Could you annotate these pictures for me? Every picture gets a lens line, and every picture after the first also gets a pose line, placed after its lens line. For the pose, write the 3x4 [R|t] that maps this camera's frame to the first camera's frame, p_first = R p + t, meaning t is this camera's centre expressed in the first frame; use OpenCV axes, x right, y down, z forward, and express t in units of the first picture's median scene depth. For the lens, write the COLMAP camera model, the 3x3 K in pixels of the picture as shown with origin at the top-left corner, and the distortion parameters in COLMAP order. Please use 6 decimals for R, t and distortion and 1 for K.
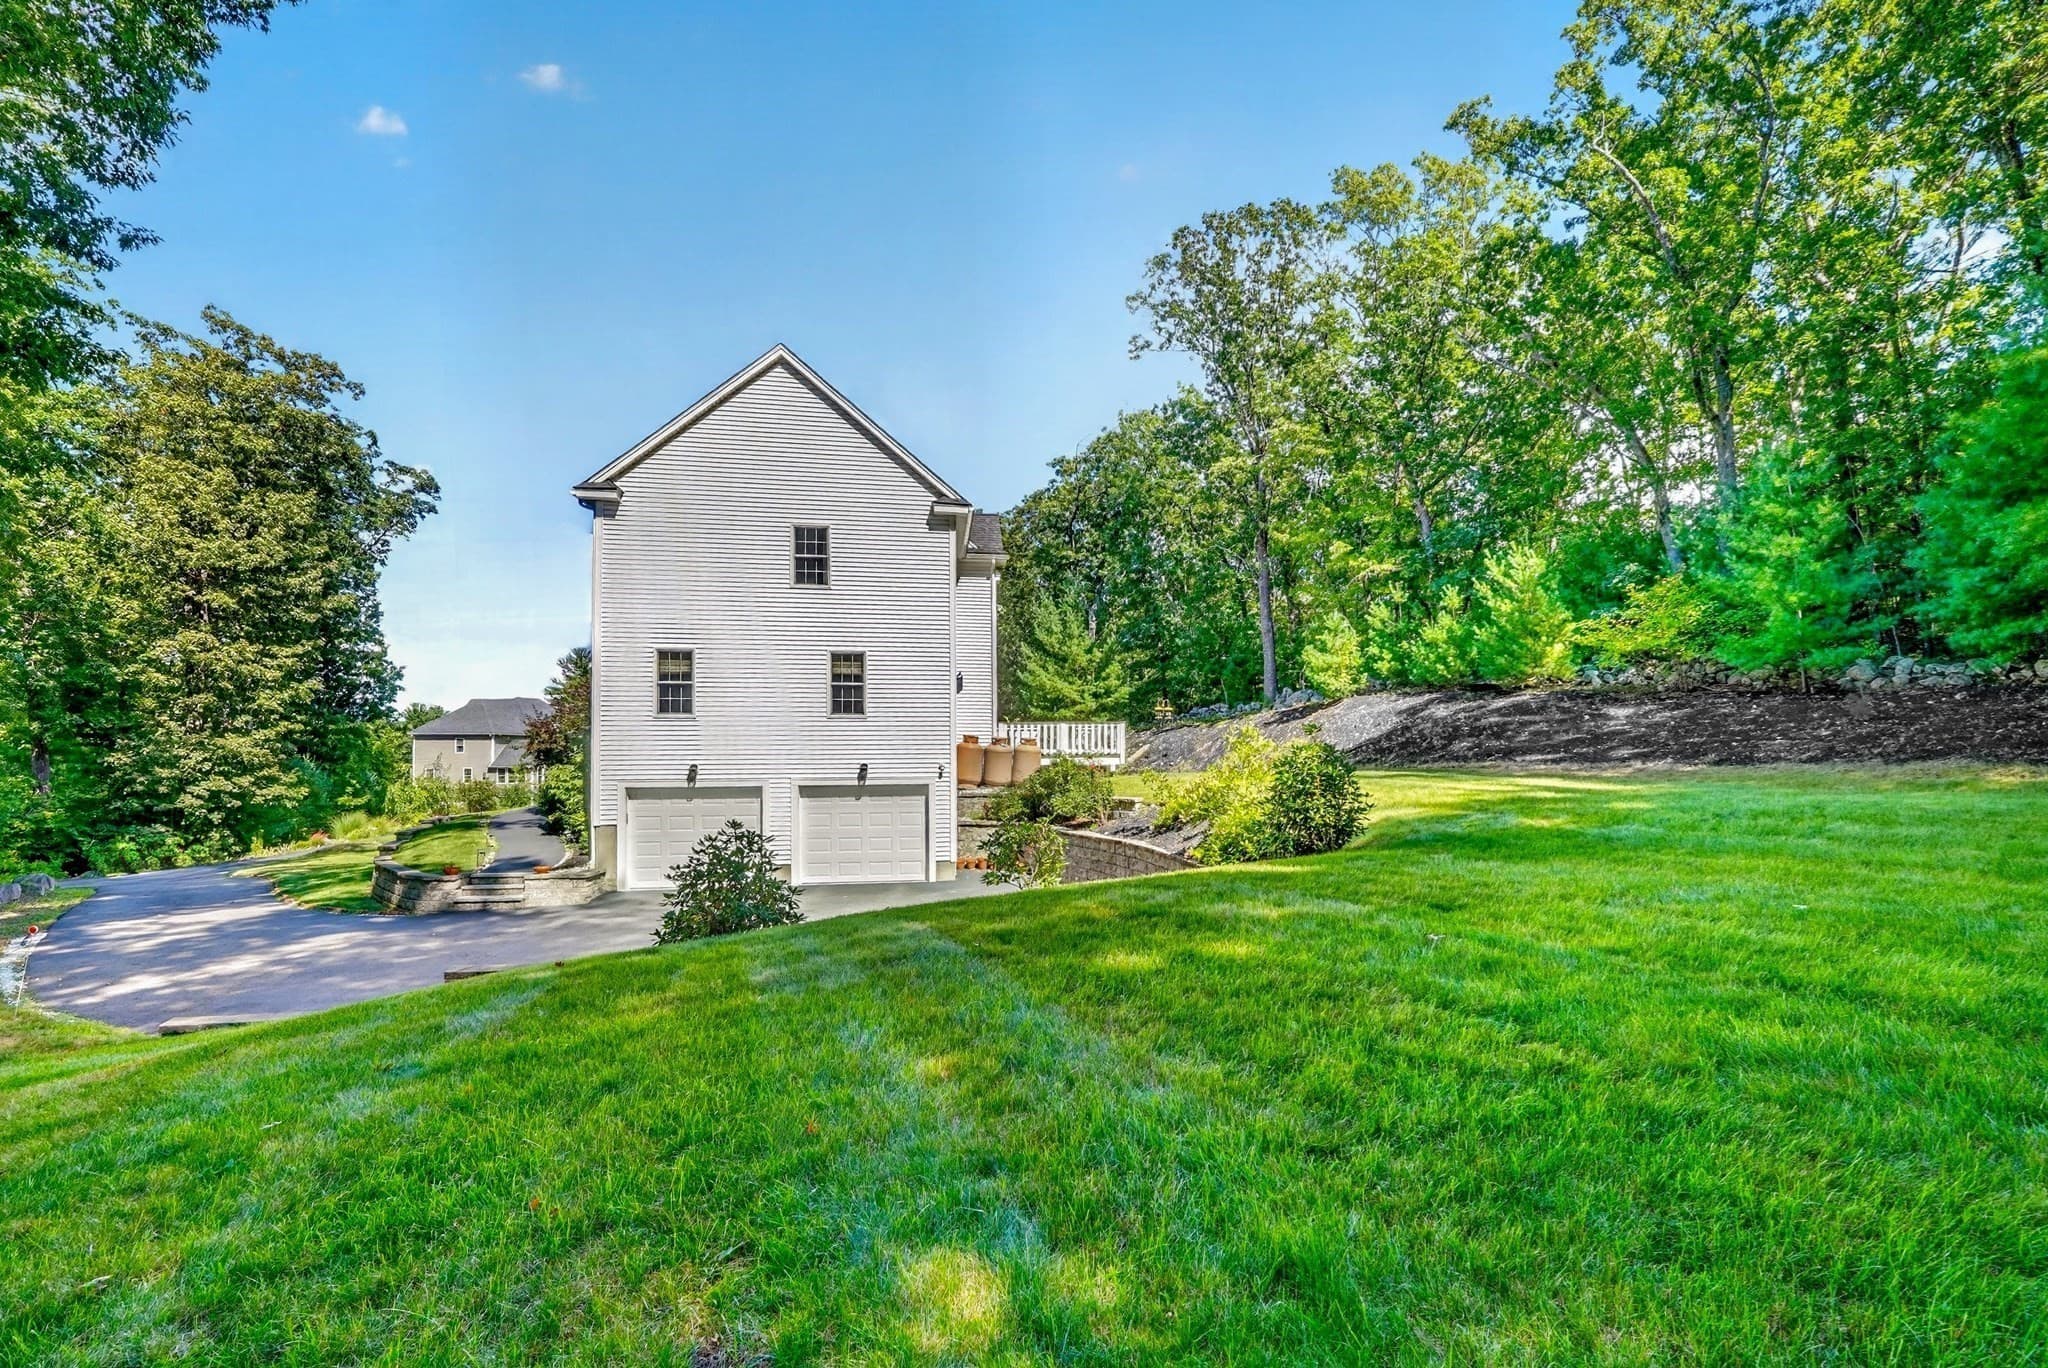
lens RADIAL K [[995.3, 0, 1027.6], [0, 995.3, 728.5], [0, 0, 1]] dist [-0.001778, 0.000198]
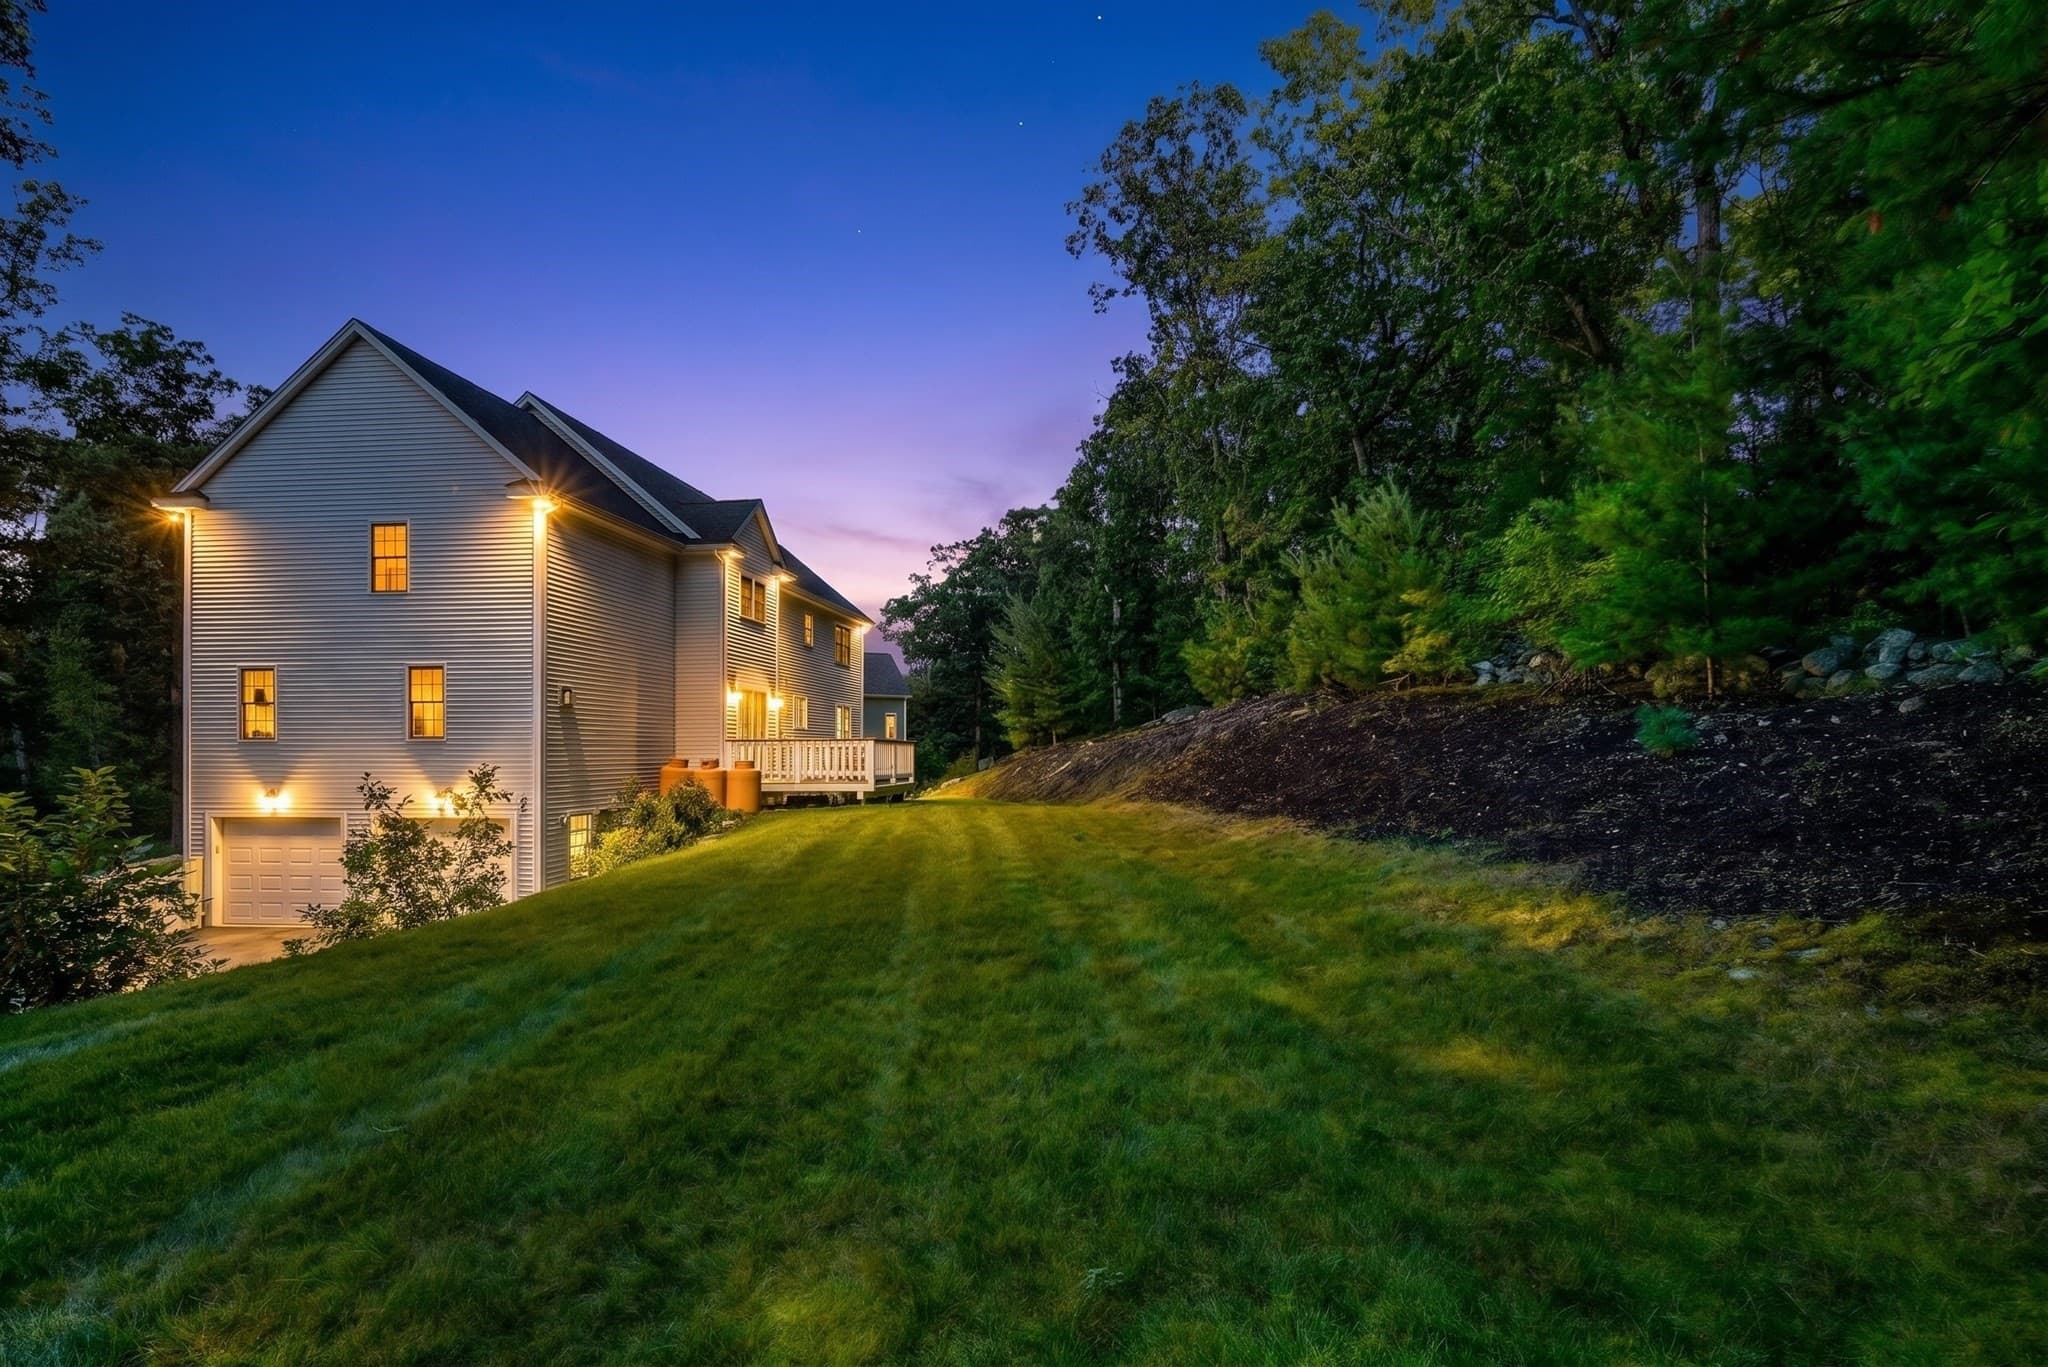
lens RADIAL K [[925.1, 0, 1131.5], [0, 925.1, 739.0], [0, 0, 1]] dist [-0.001243, 0.000092]
pose [[0.958596, 0.001203, -0.284768, 0.403719], [0.004686, 0.999789, 0.019998, -0.016354], [0.284732, -0.020504, 0.958388, 0.252054]]
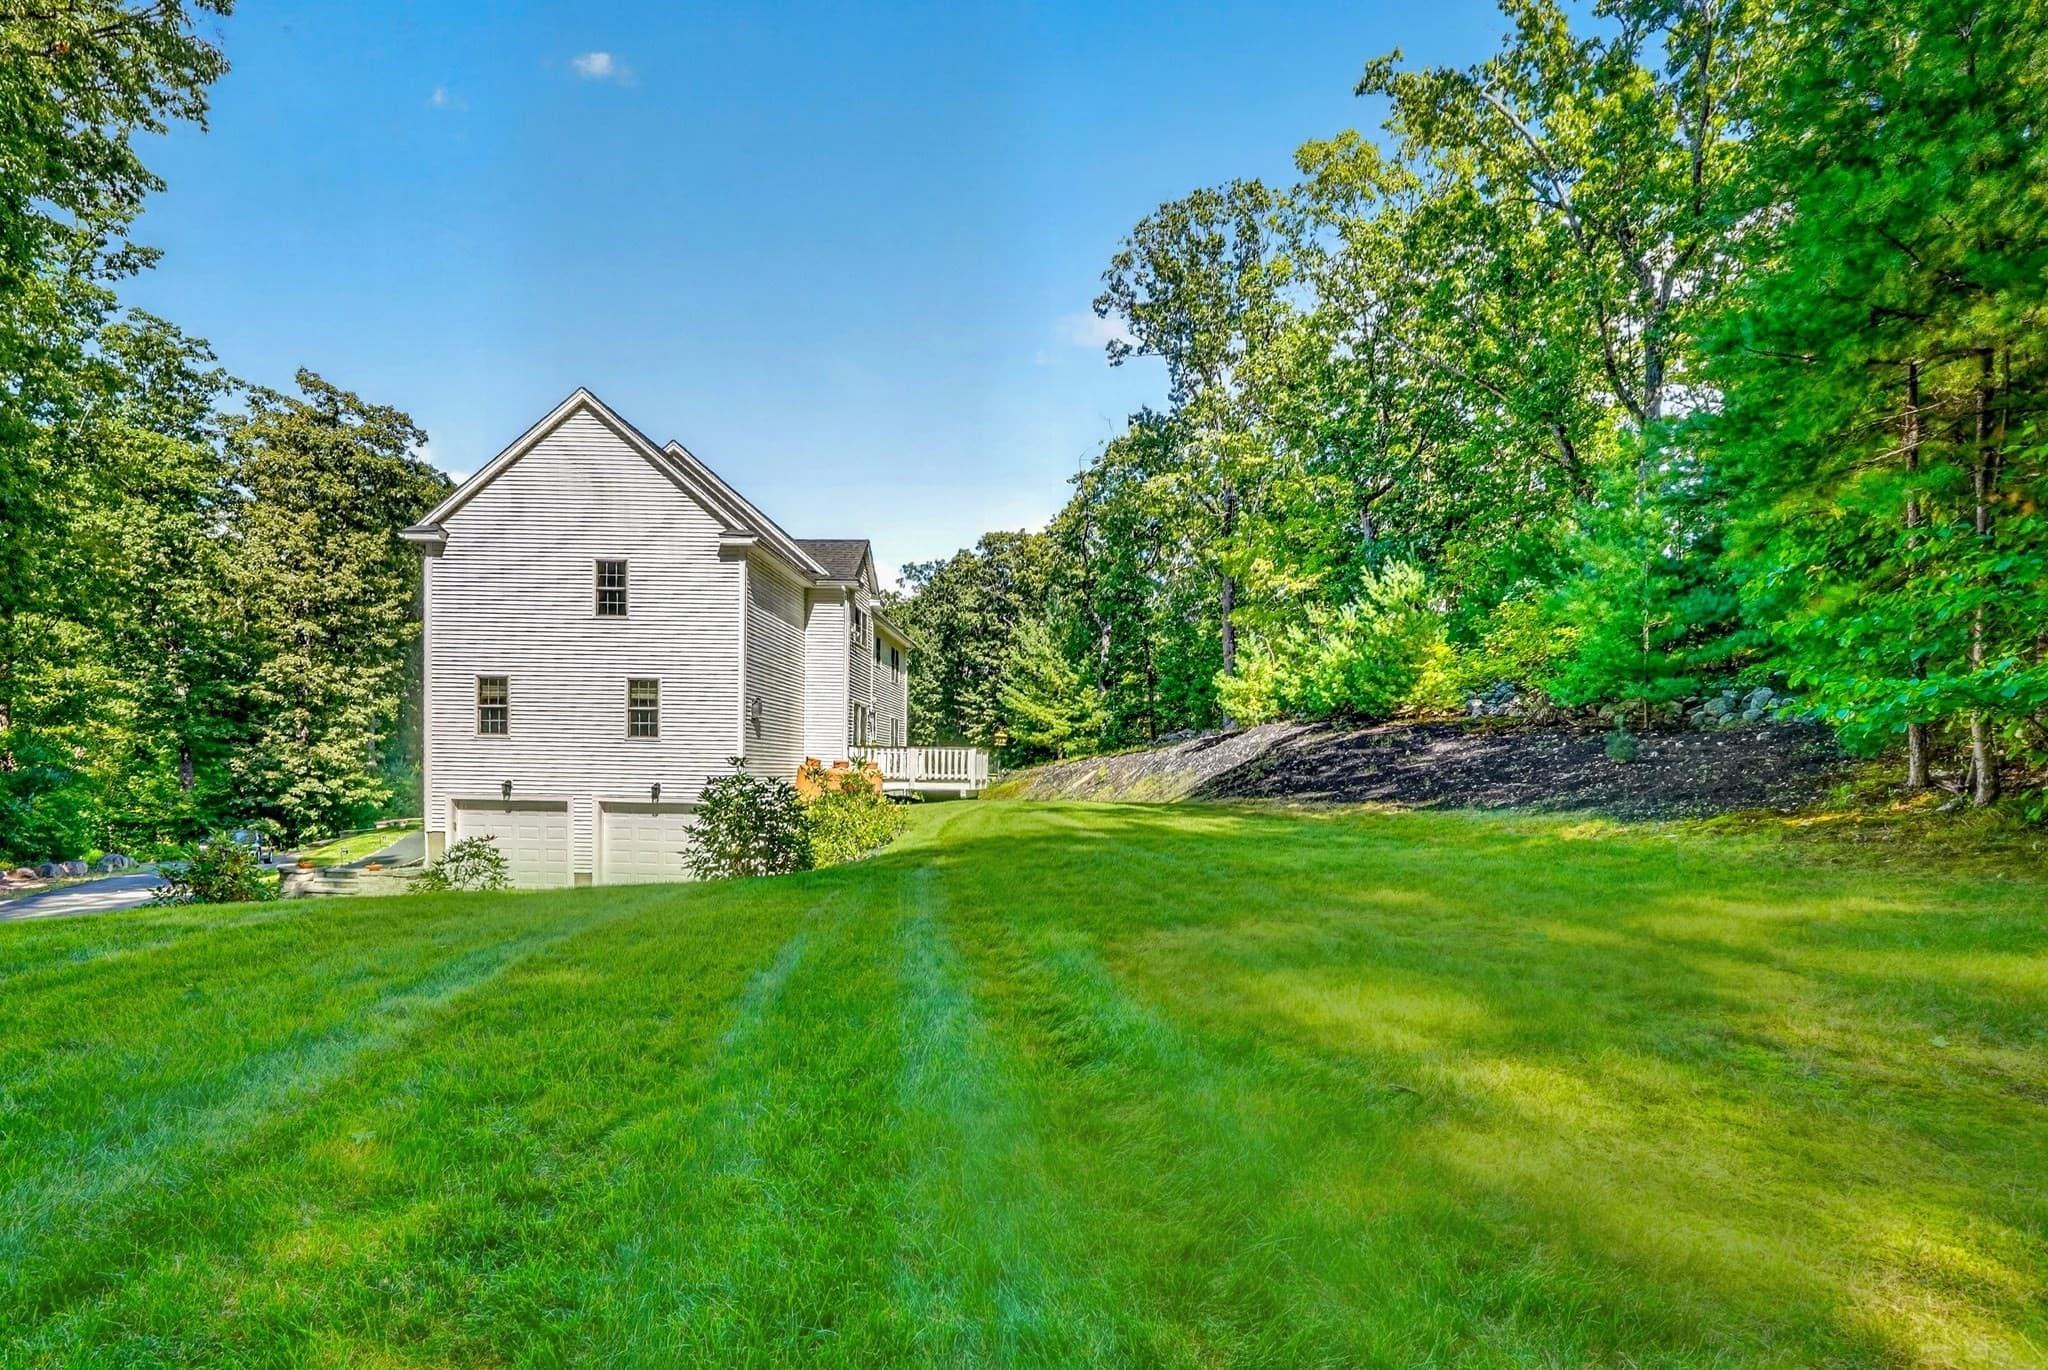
lens RADIAL K [[1024.4, 0, 1073.8], [0, 1024.4, 805.7], [0, 0, 1]] dist [-0.001161, -0.001035]
pose [[0.976504, 0.030651, -0.213307, 0.322786], [-0.018230, 0.998034, 0.059958, -0.009471], [0.214725, -0.054661, 0.975144, 0.011911]]
